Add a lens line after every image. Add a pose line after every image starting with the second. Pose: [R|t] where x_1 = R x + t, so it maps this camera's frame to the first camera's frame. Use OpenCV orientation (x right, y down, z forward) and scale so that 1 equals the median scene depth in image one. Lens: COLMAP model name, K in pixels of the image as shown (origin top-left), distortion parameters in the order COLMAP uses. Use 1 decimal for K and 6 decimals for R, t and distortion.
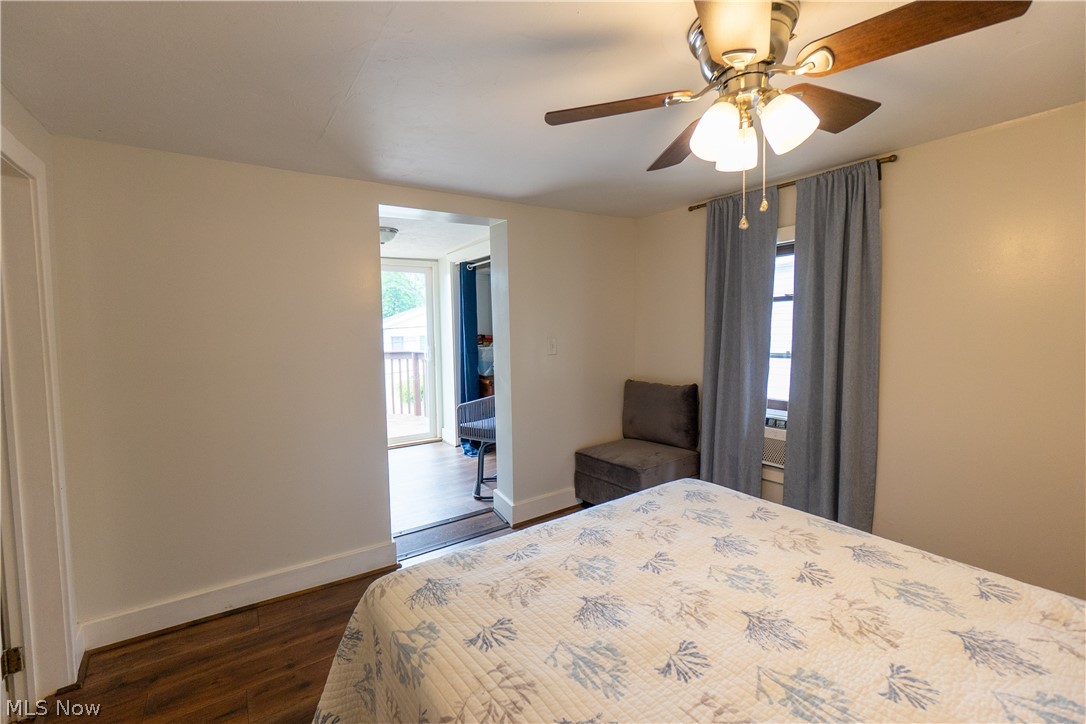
lens RADIAL K [[464.0, 0, 538.8], [0, 464.0, 361.1], [0, 0, 1]] dist [-0.004749, 0.001930]
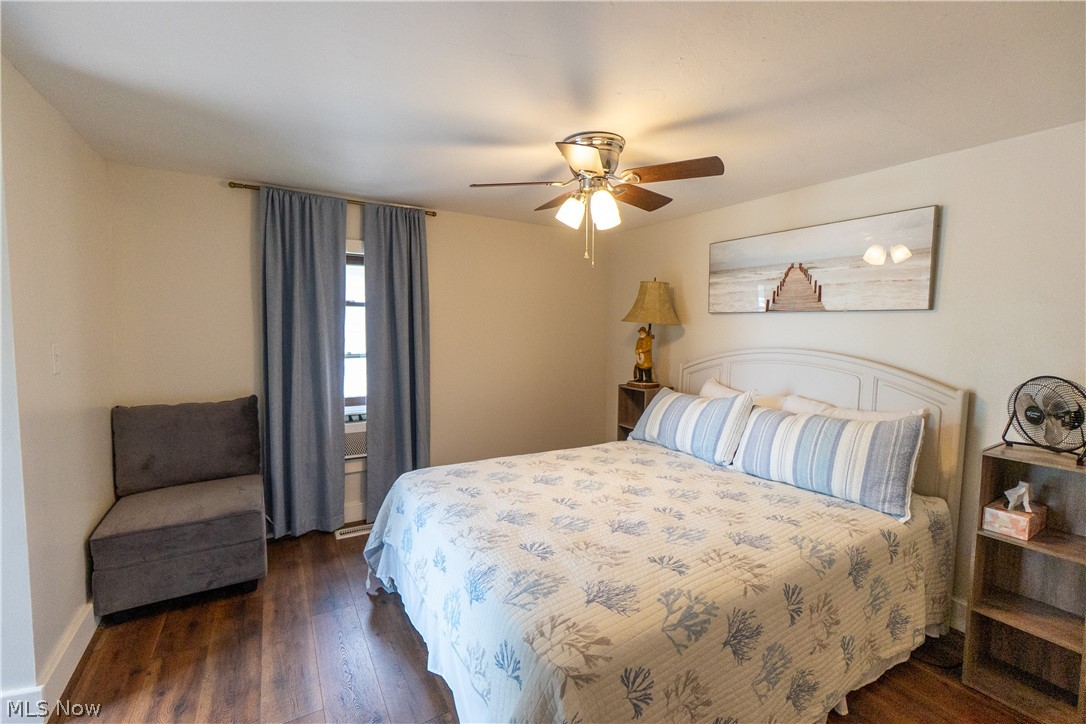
lens RADIAL K [[464.0, 0, 537.5], [0, 464.0, 360.5], [0, 0, 1]] dist [-0.004749, 0.001930]
pose [[0.075501, -0.046119, 0.996079, -1.071305], [0.064427, 0.997068, 0.041282, -0.036581], [-0.995062, 0.061057, 0.078251, 0.956233]]
